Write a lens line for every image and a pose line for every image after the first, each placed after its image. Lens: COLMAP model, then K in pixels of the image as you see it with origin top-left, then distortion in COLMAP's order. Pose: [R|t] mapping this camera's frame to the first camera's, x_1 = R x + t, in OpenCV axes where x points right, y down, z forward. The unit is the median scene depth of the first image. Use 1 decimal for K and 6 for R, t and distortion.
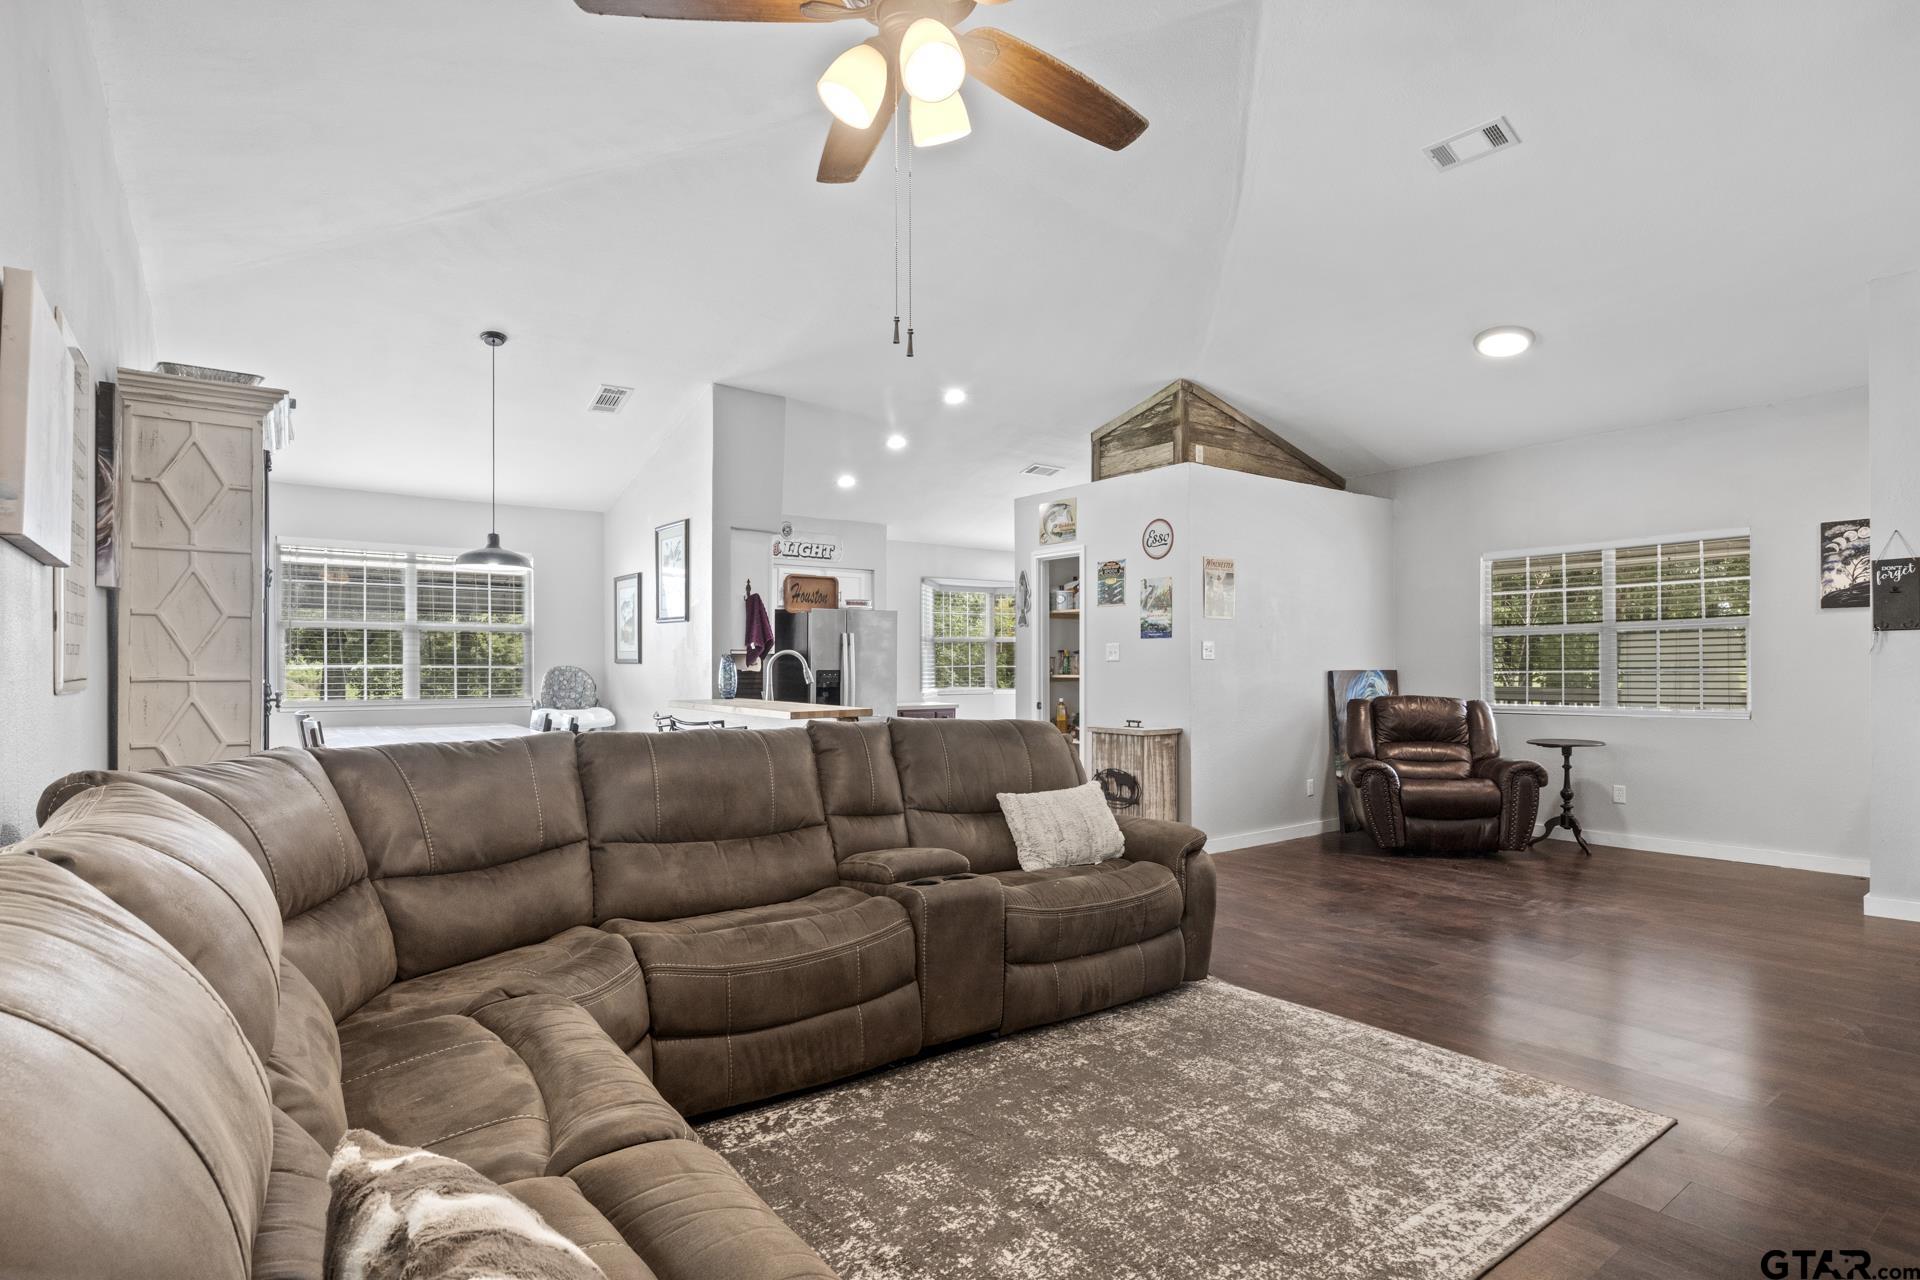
lens RADIAL K [[956.4, 0, 959.0], [0, 956.4, 657.0], [0, 0, 1]] dist [-0.008015, -0.000297]
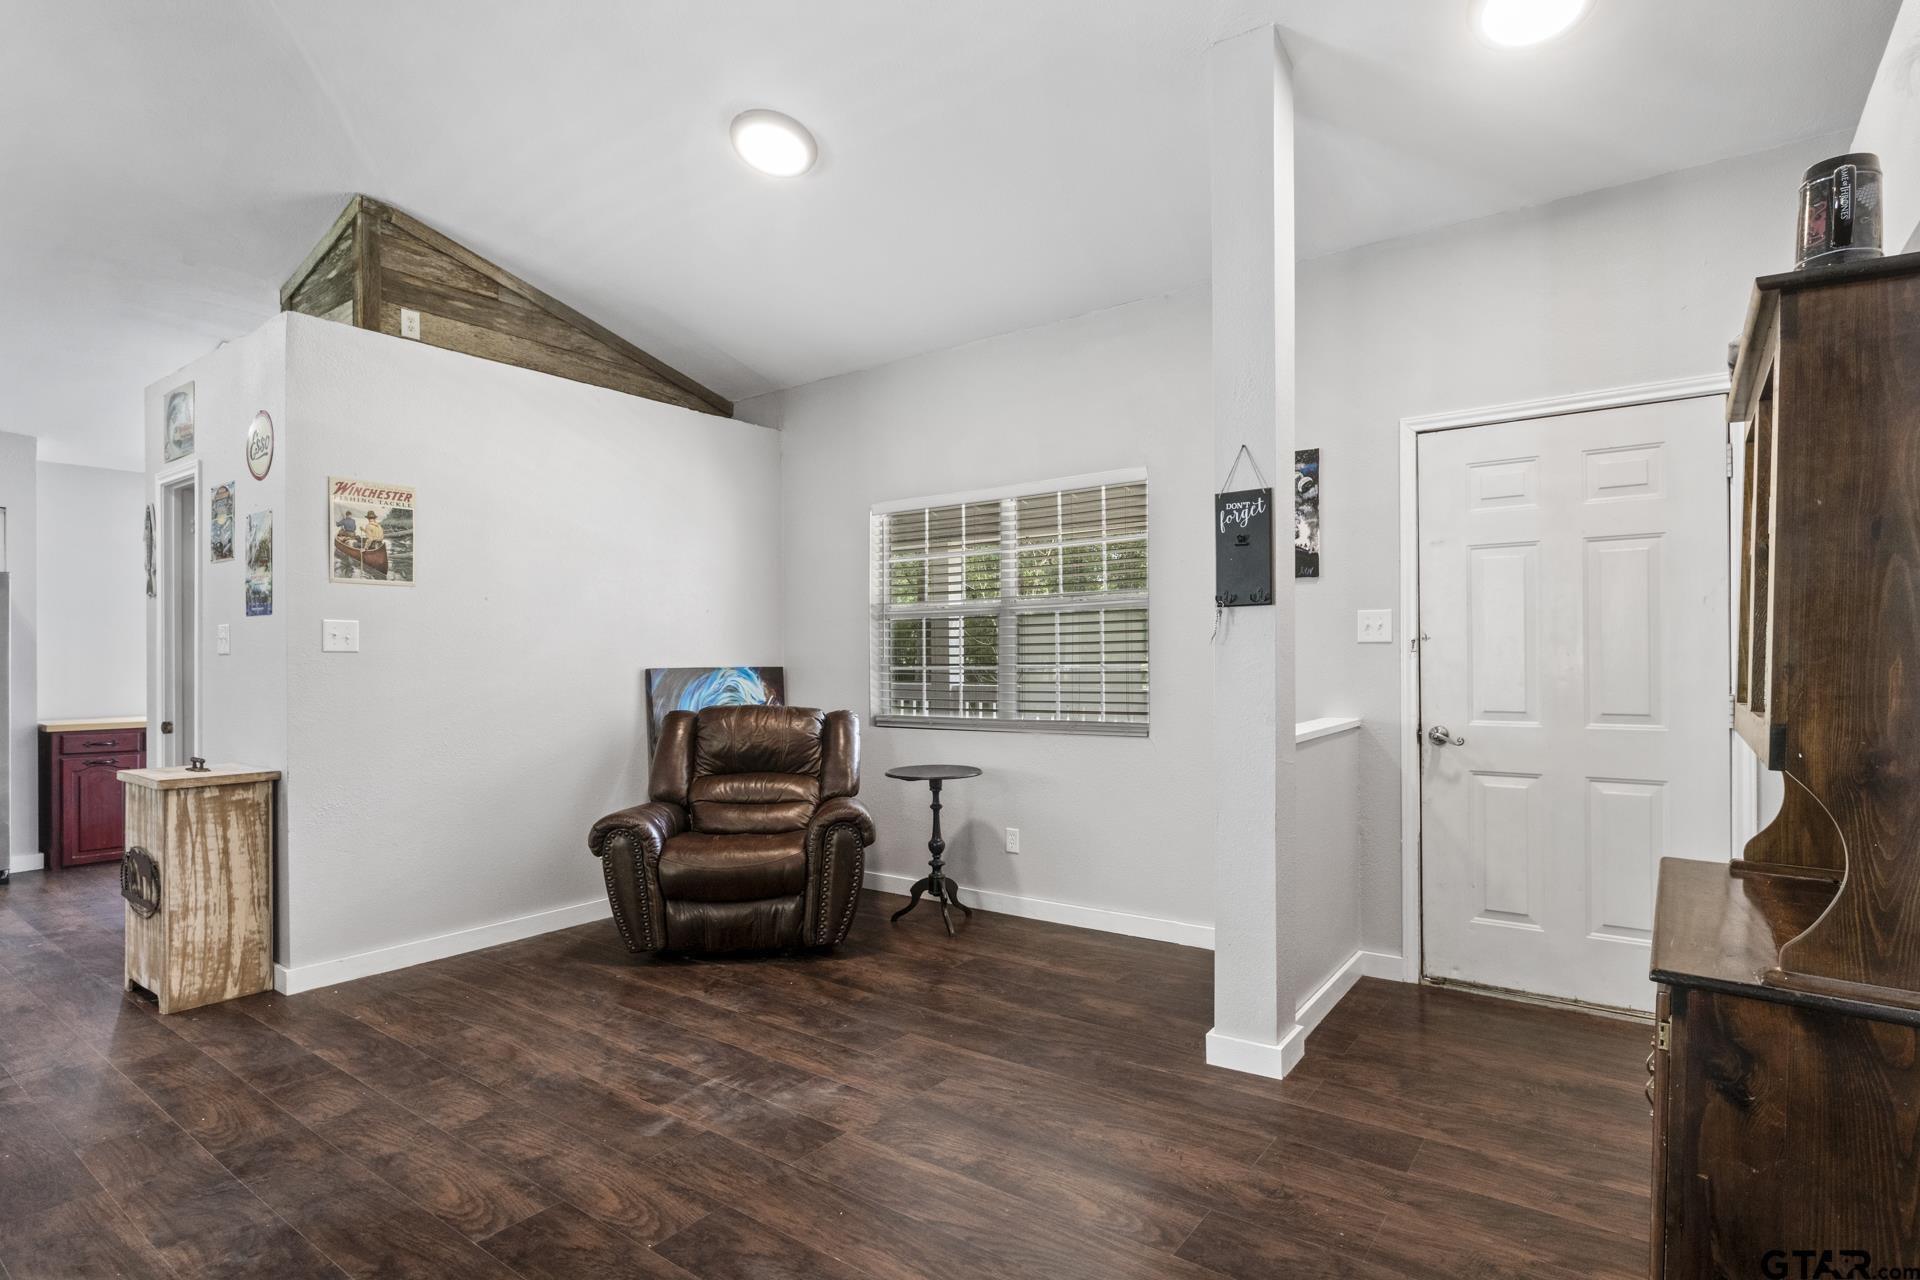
lens RADIAL K [[956.4, 0, 955.0], [0, 956.4, 643.6], [0, 0, 1]] dist [-0.008015, -0.000297]
pose [[0.959211, 0.002429, 0.282680, 0.428555], [-0.000709, 0.999981, -0.006189, 0.000660], [-0.282690, 0.005736, 0.959194, 0.308461]]
